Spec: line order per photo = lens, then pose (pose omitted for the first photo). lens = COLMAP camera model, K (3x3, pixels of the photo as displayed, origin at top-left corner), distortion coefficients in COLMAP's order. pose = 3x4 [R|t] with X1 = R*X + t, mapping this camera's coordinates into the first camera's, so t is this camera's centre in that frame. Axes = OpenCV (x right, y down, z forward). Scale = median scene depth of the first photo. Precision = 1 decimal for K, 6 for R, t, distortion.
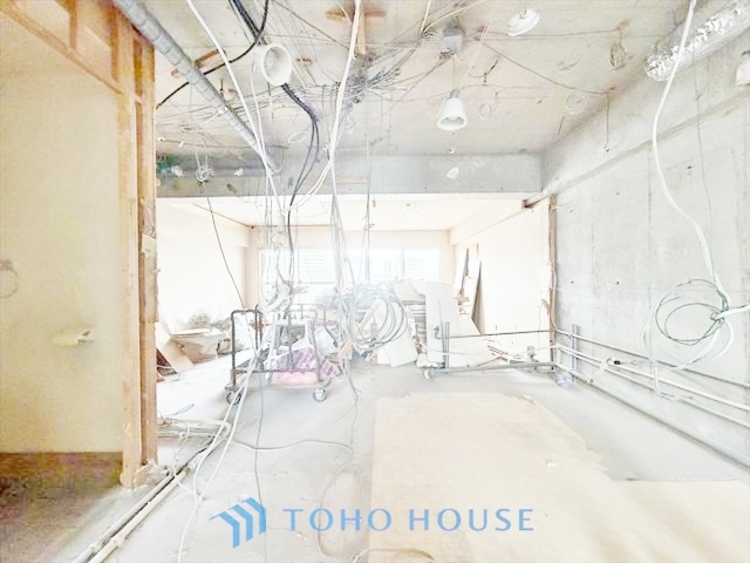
lens RADIAL K [[298.9, 0, 374.7], [0, 298.9, 281.8], [0, 0, 1]] dist [0.000325, -0.000120]
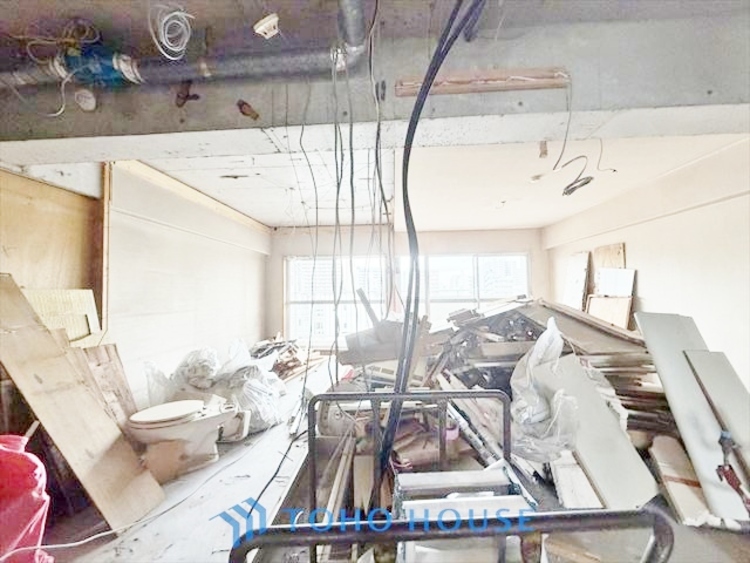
lens RADIAL K [[298.9, 0, 374.6], [0, 298.9, 281.0], [0, 0, 1]] dist [0.000325, -0.000120]
pose [[0.998857, -0.005941, -0.047433, -0.293723], [0.003975, 0.999134, -0.041428, -0.041018], [0.047638, 0.041192, 0.998015, 0.624329]]
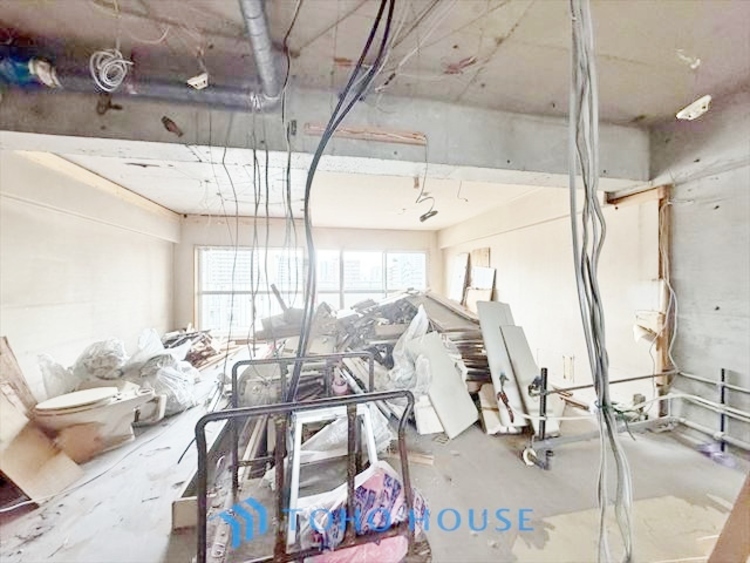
lens RADIAL K [[298.9, 0, 374.3], [0, 298.9, 281.6], [0, 0, 1]] dist [0.000325, -0.000120]
pose [[0.977363, 0.007415, 0.211439, -0.268522], [-0.006339, 0.999963, -0.005766, -0.050455], [-0.211474, 0.004295, 0.977374, 0.463472]]
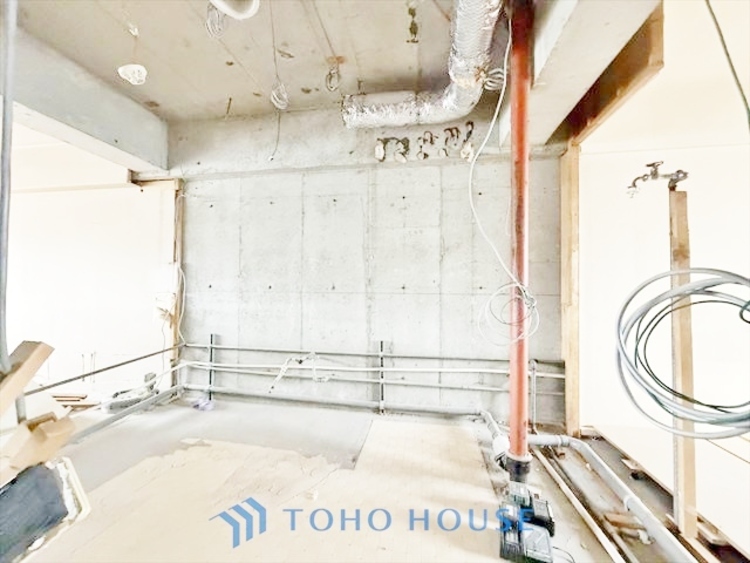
lens RADIAL K [[298.9, 0, 375.1], [0, 298.9, 281.4], [0, 0, 1]] dist [0.000325, -0.000120]
pose [[0.148324, 0.029792, 0.988490, -0.134008], [-0.007218, 0.999552, -0.029042, 0.008631], [-0.988913, -0.002828, 0.148472, 0.372881]]
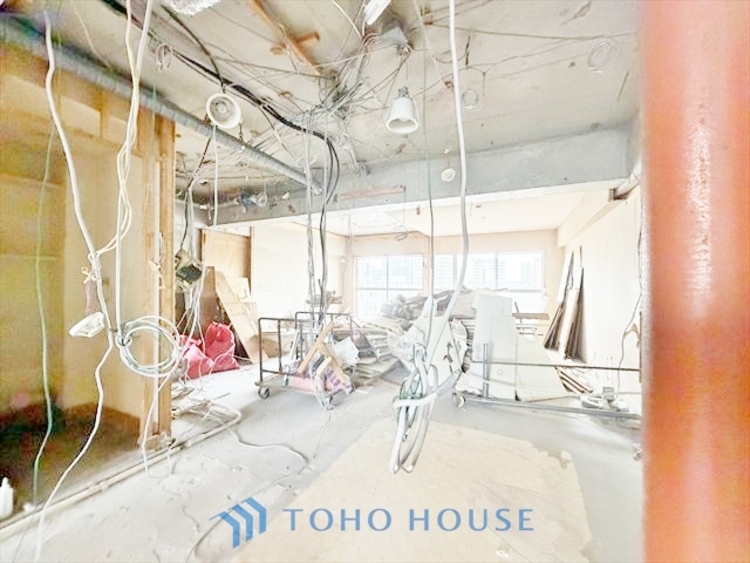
lens RADIAL K [[298.9, 0, 375.1], [0, 298.9, 281.5], [0, 0, 1]] dist [0.000325, -0.000120]
pose [[0.911805, 0.012030, -0.410448, 0.317610], [-0.016747, 0.999829, -0.007899, -0.033081], [0.410283, 0.014077, 0.911850, 0.092820]]
